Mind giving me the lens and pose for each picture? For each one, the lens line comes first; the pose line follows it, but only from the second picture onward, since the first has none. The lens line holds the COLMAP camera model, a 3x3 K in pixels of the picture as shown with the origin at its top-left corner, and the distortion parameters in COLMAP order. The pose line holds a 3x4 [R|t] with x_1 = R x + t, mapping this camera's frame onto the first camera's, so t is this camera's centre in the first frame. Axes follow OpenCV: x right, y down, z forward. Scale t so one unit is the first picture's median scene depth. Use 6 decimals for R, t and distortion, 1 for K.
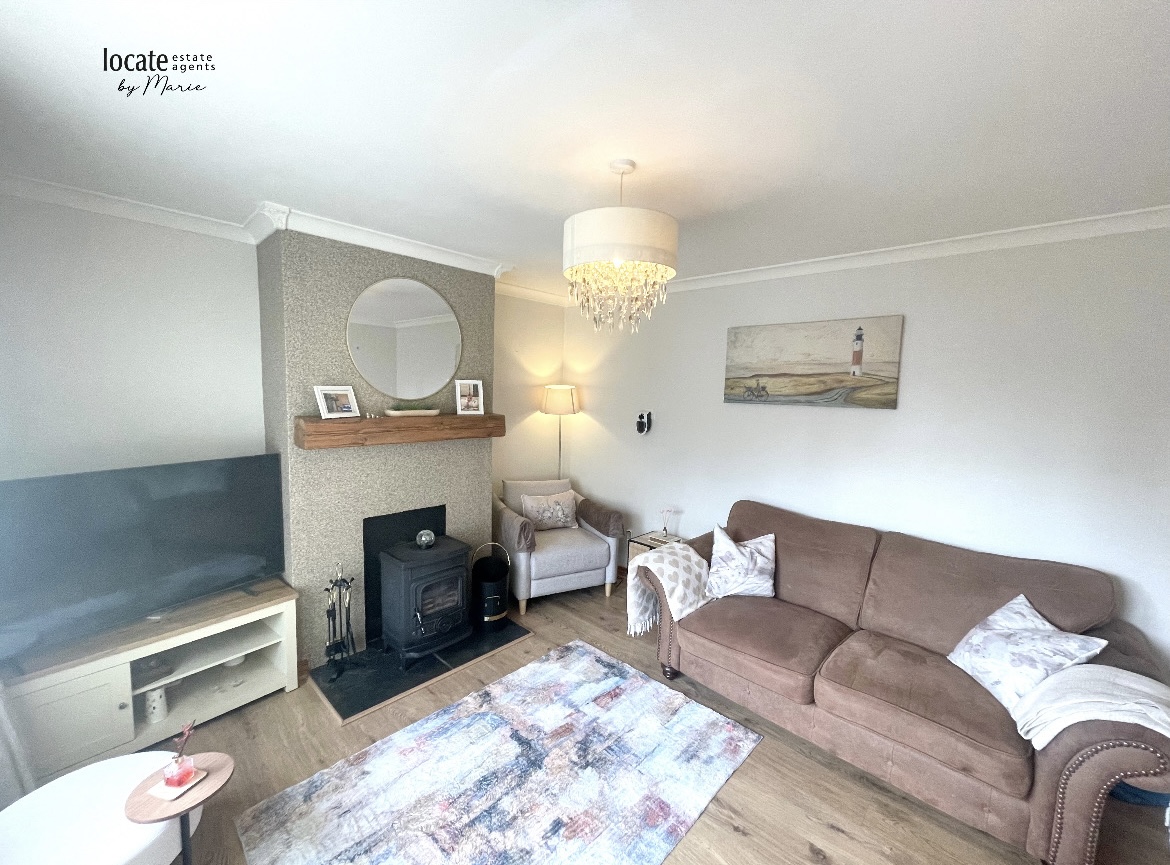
lens RADIAL K [[475.4, 0, 585.0], [0, 475.4, 432.5], [0, 0, 1]] dist [-0.000668, -0.000155]
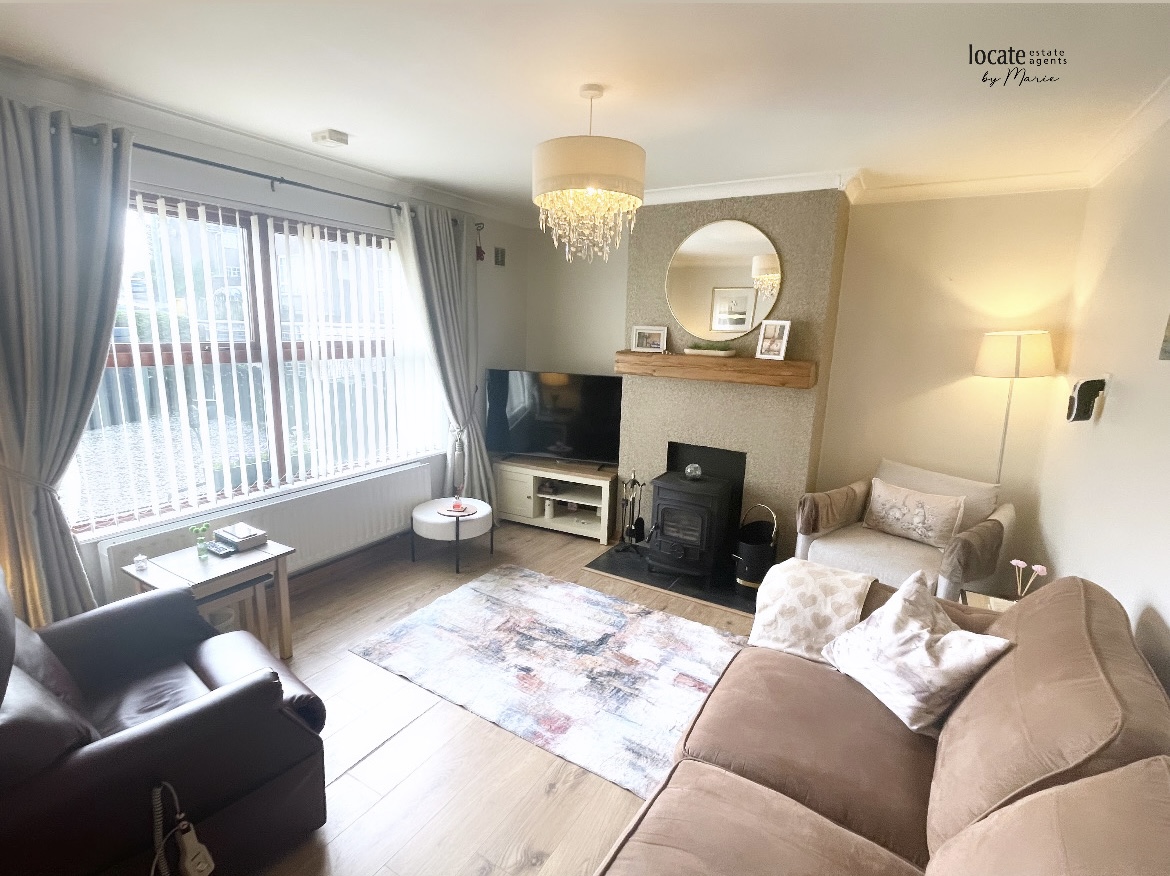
lens RADIAL K [[562.7, 0, 585.0], [0, 562.7, 438.0], [0, 0, 1]] dist [-0.003991, -0.000167]
pose [[0.205478, 0.170820, -0.963639, 0.931205], [-0.119650, 0.981648, 0.148499, -0.009667], [0.971320, 0.084786, 0.222145, 0.549135]]
